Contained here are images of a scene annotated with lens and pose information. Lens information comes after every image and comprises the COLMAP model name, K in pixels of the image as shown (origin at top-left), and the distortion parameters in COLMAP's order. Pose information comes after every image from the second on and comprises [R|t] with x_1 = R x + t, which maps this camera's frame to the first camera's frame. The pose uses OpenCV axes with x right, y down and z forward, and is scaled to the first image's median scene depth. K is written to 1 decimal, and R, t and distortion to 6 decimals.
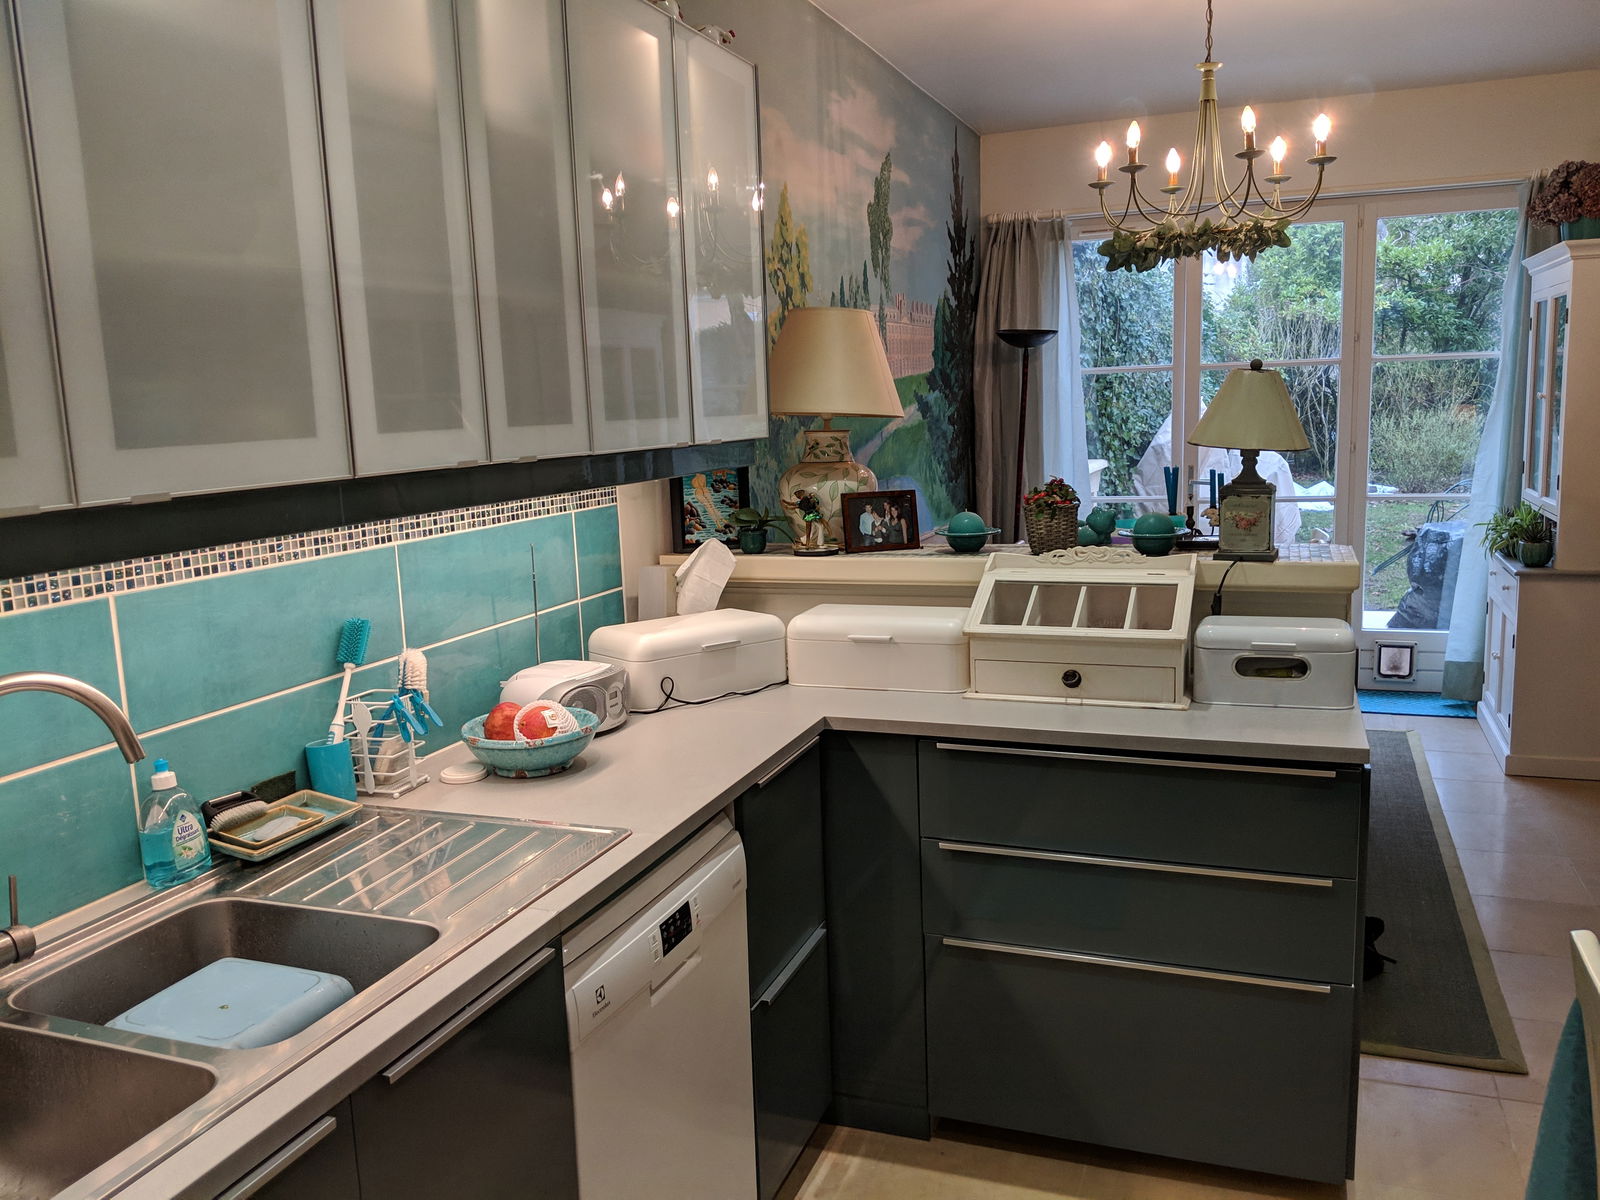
lens RADIAL K [[1277.1, 0, 794.0], [0, 1277.1, 603.3], [0, 0, 1]] dist [0.018309, -0.027144]
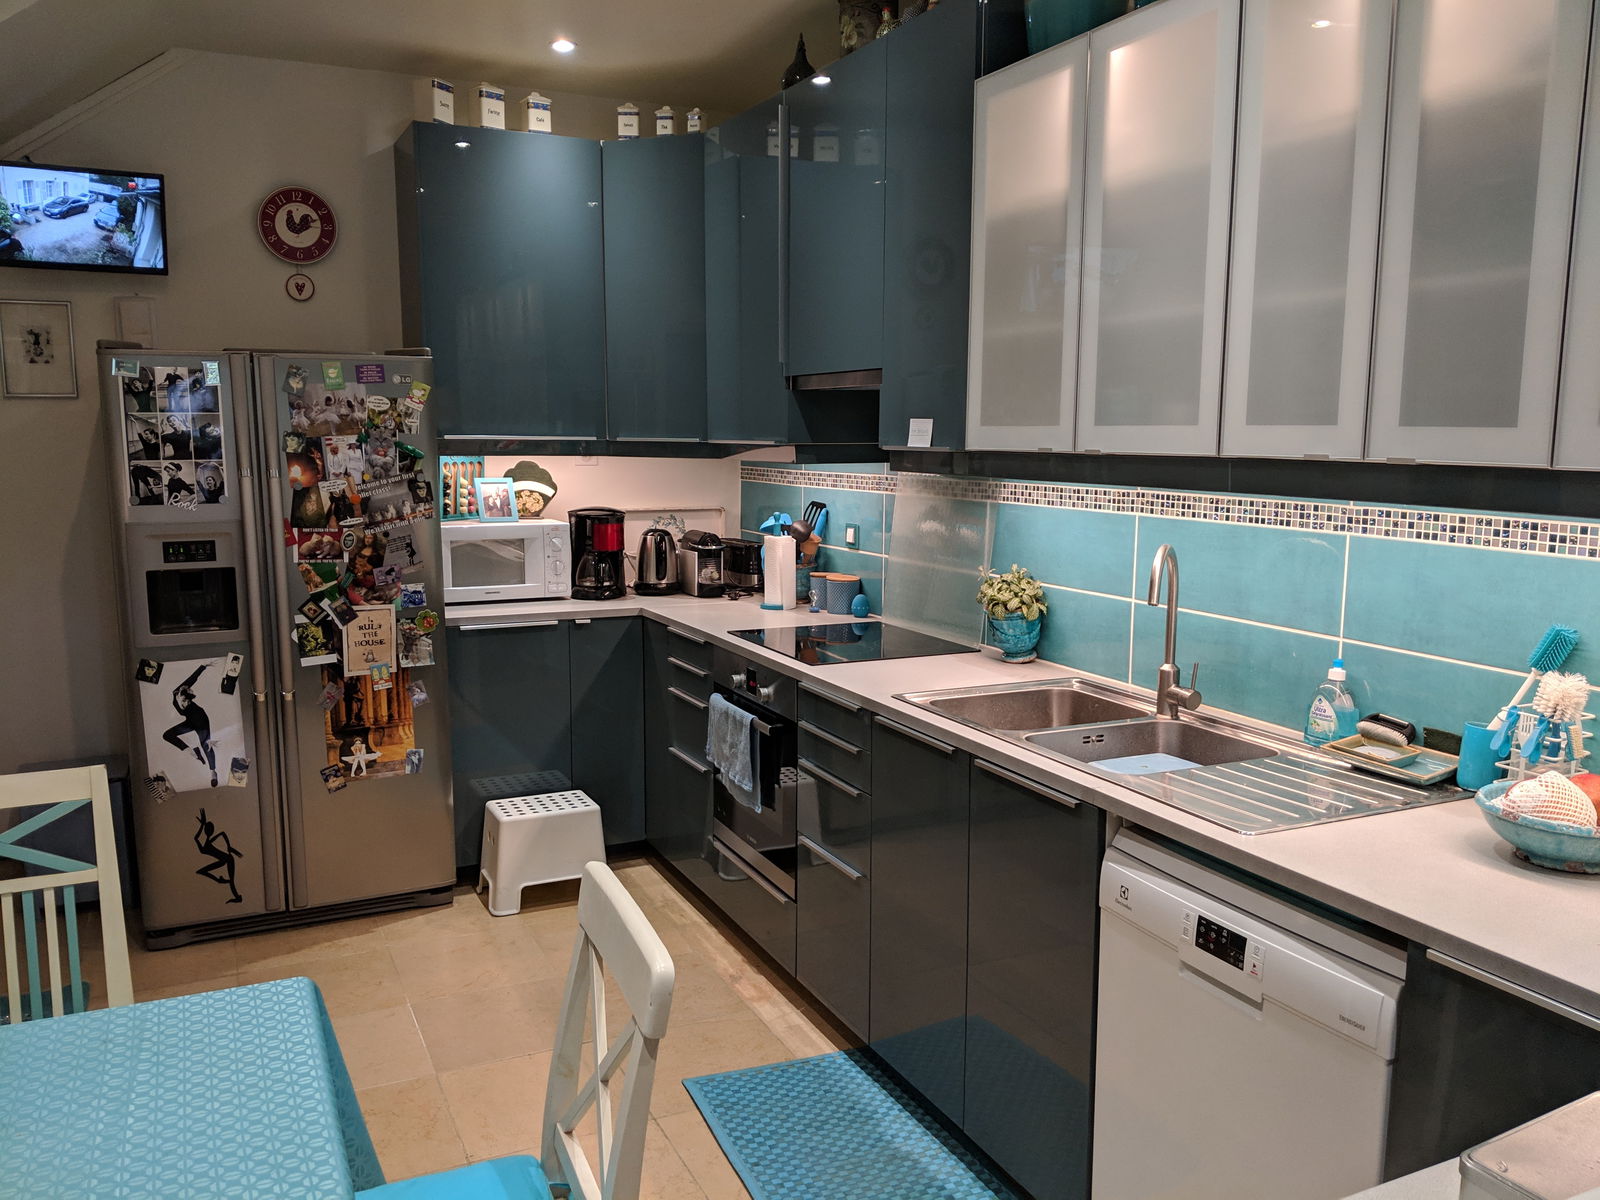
lens RADIAL K [[1277.1, 0, 795.8], [0, 1277.1, 603.8], [0, 0, 1]] dist [0.018309, -0.027144]
pose [[-0.695722, 0.133437, -0.705809, 0.862657], [-0.093756, 0.957320, 0.273402, -0.252733], [0.712166, 0.256385, -0.653518, 1.464509]]
